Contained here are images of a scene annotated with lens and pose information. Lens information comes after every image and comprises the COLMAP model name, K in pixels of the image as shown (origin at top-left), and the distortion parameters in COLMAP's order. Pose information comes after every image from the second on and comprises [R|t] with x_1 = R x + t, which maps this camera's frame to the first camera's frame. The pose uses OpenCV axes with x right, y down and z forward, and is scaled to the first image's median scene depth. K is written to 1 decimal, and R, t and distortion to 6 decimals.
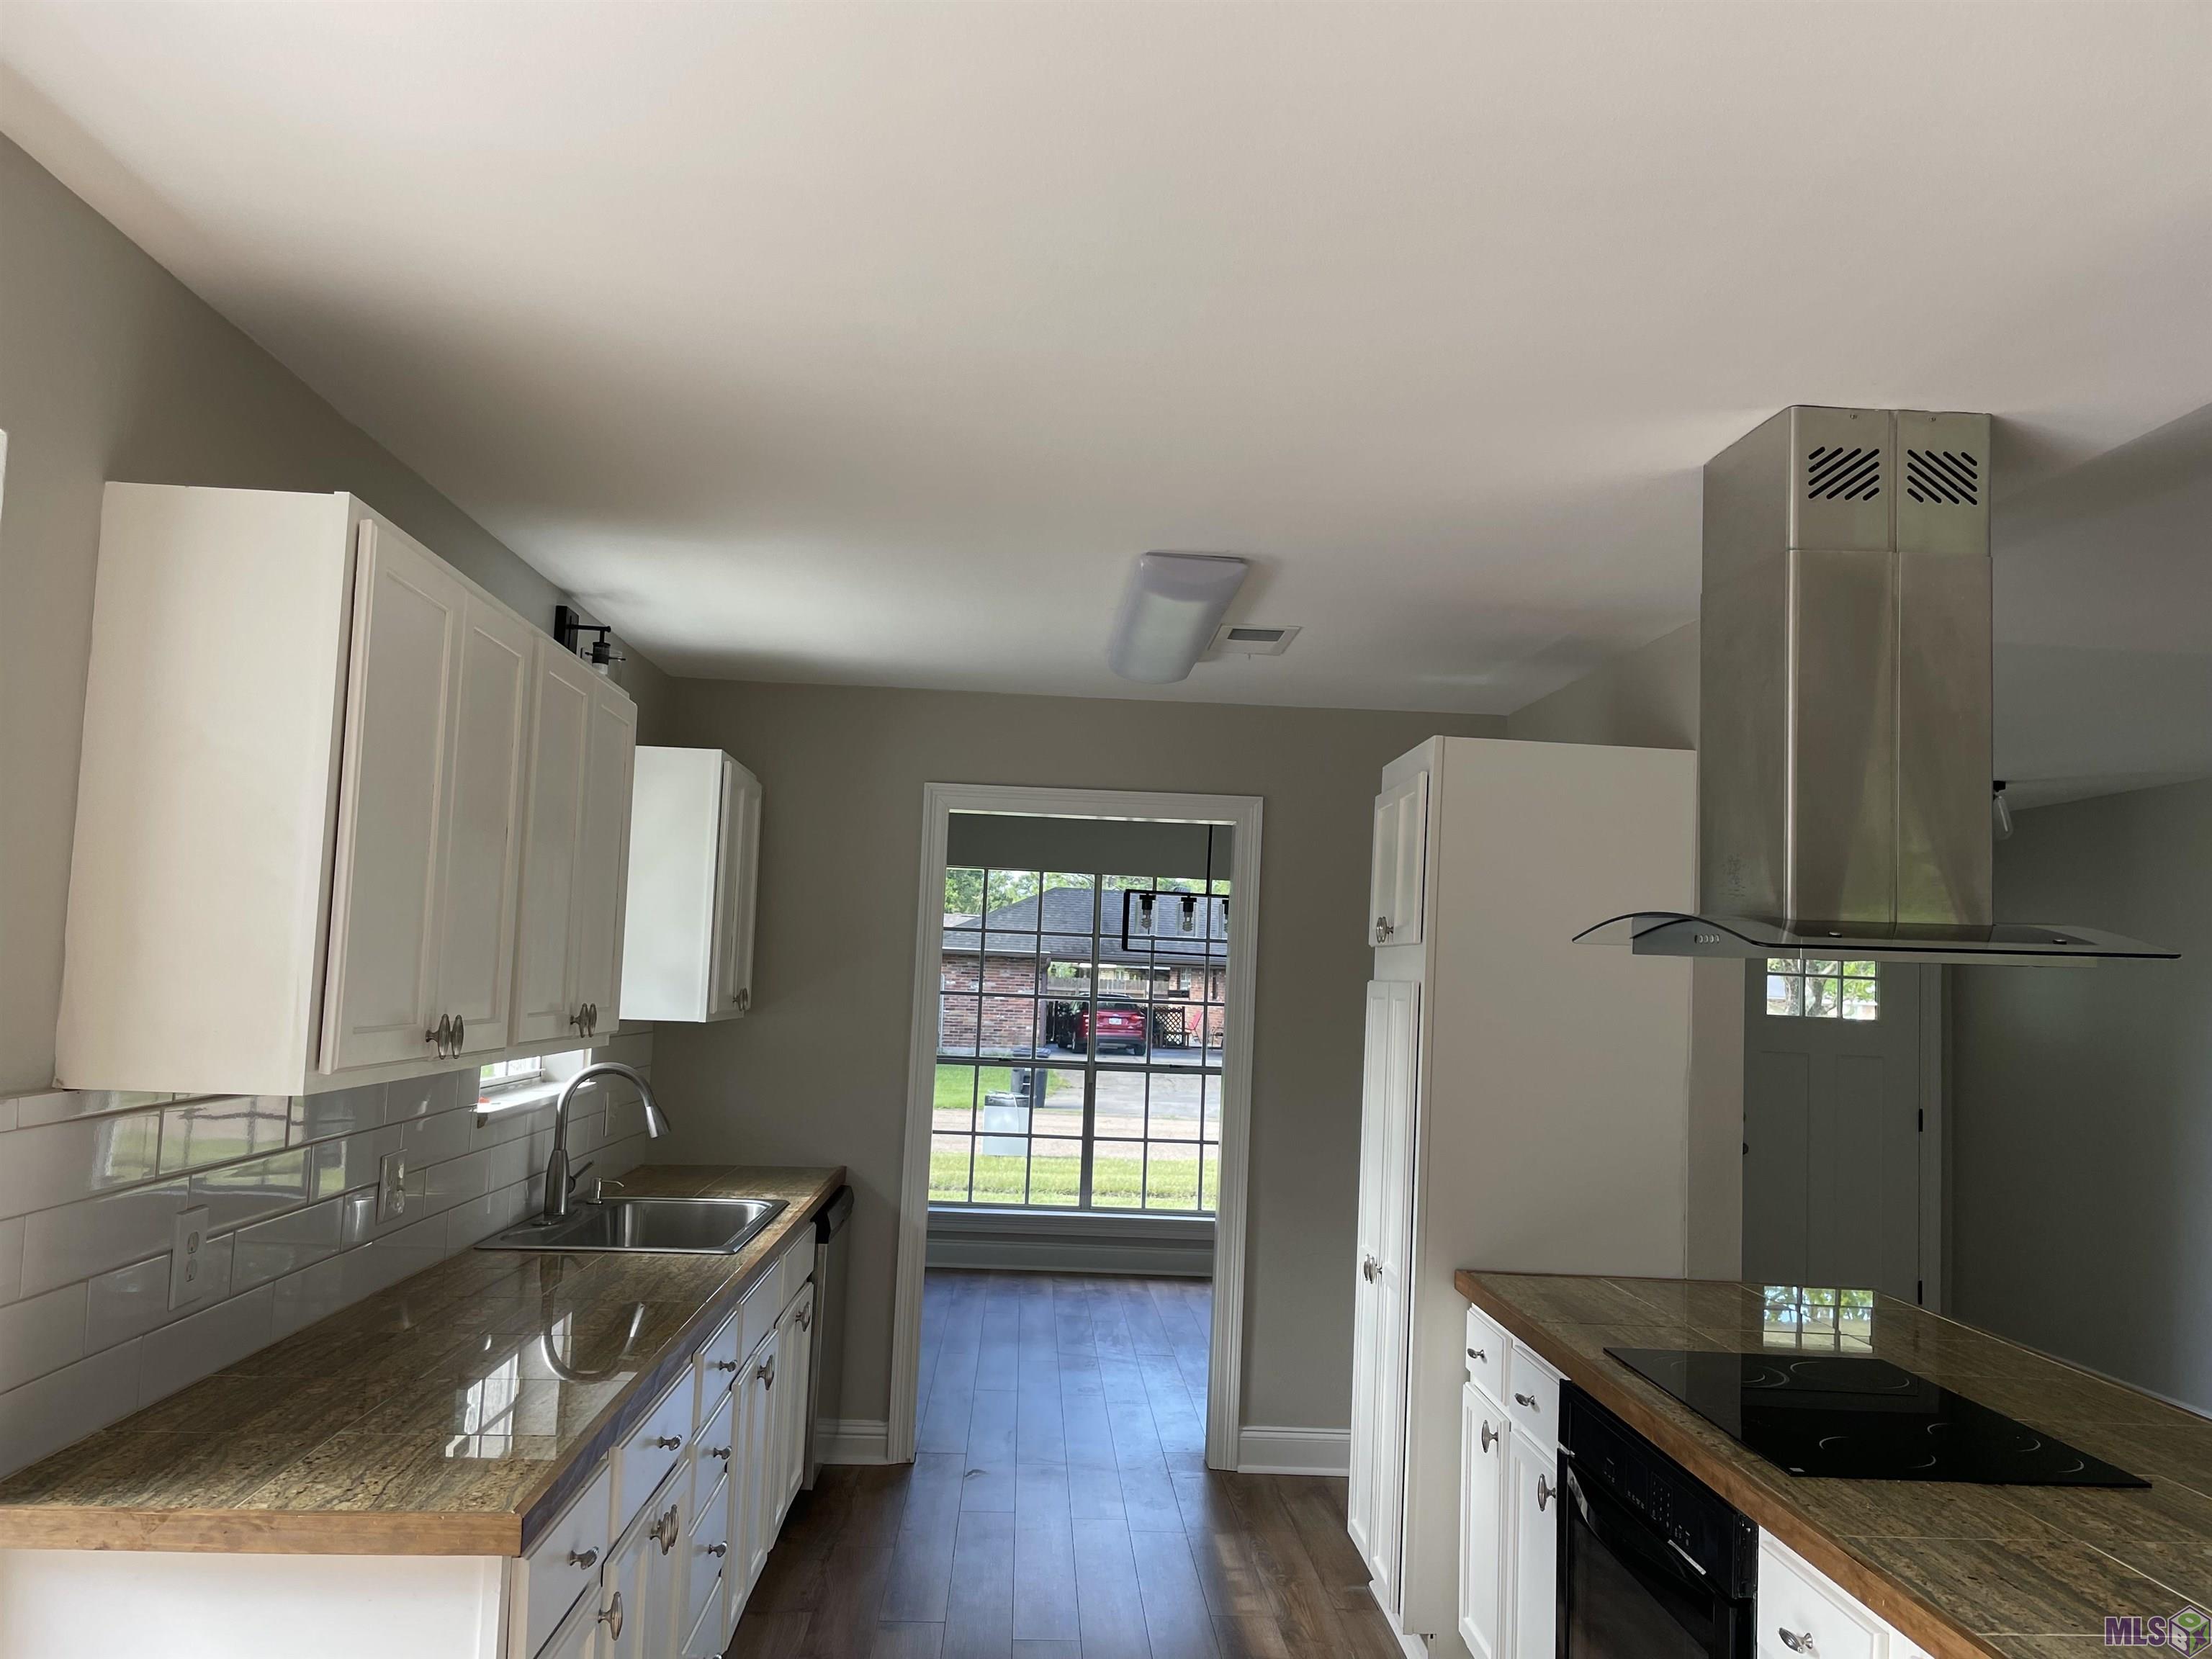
lens RADIAL K [[1598.3, 0, 1103.3], [0, 1598.3, 792.0], [0, 0, 1]] dist [0.040114, -0.103451]
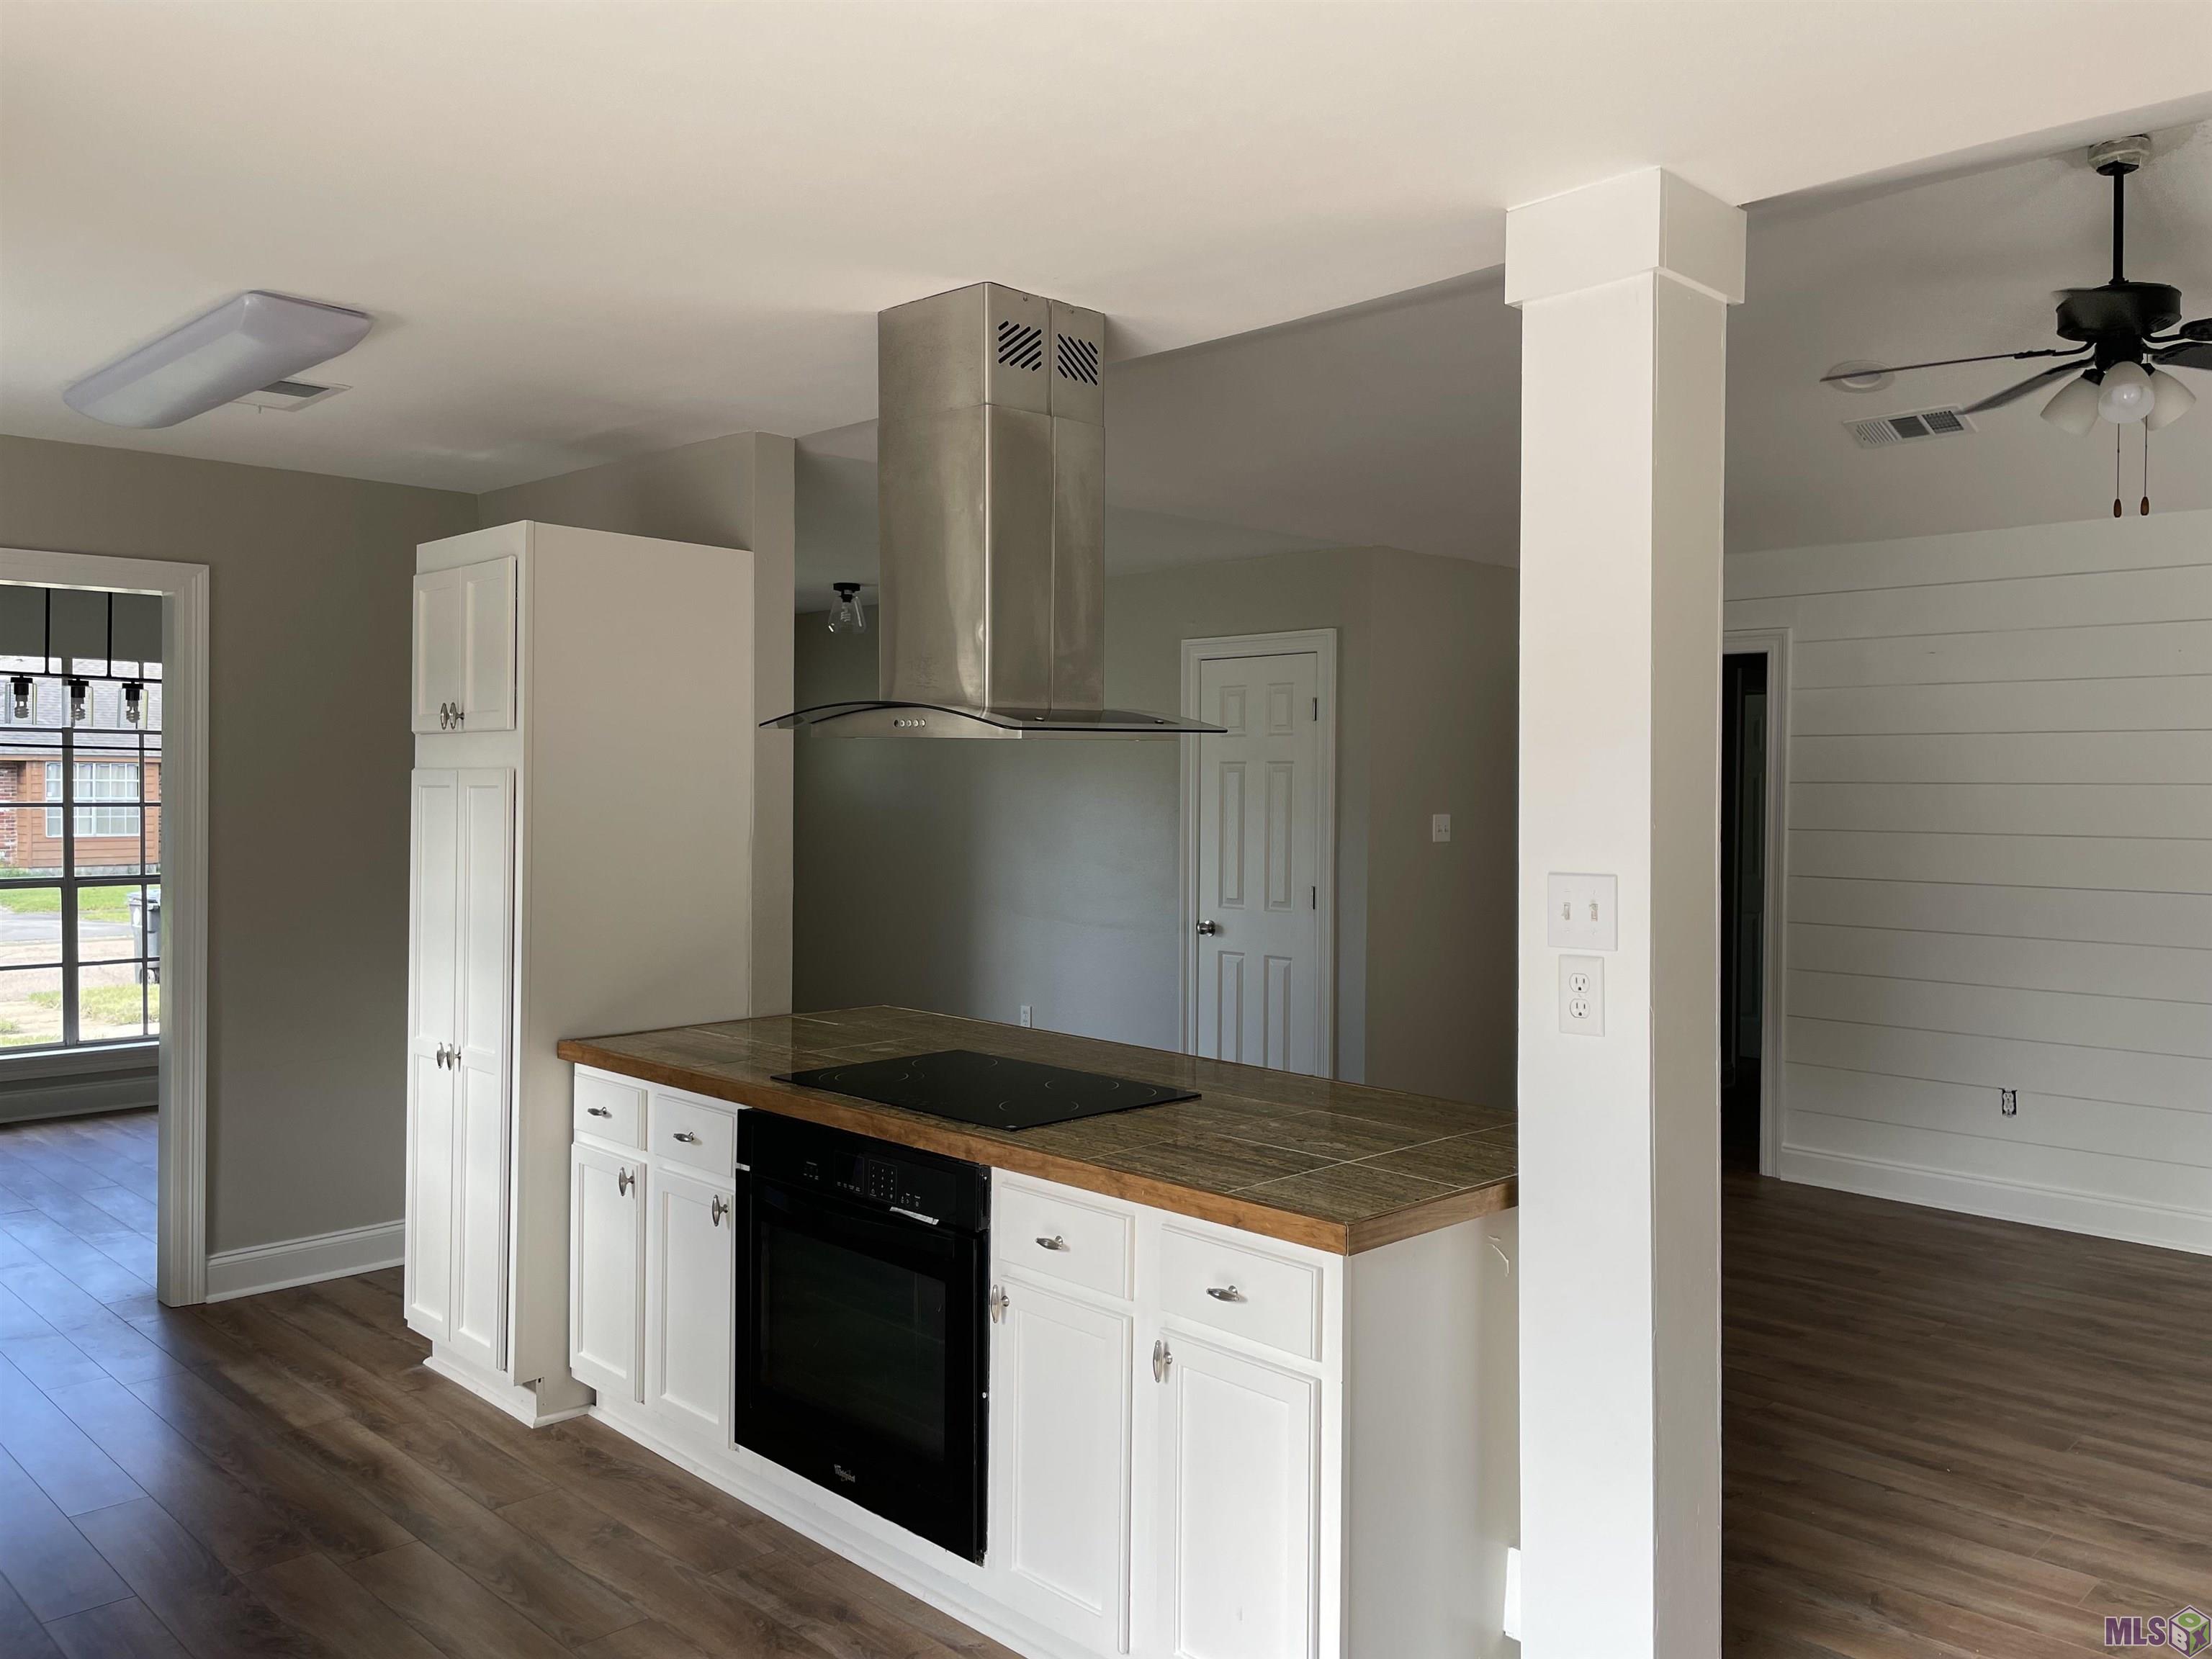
lens RADIAL K [[1641.9, 0, 1107.4], [0, 1641.9, 774.2], [0, 0, 1]] dist [0.000998, -0.073332]
pose [[0.716018, -0.036394, 0.697133, -0.251488], [-0.051650, 0.993141, 0.104896, -0.004851], [-0.696169, -0.111114, 0.709227, 0.013604]]
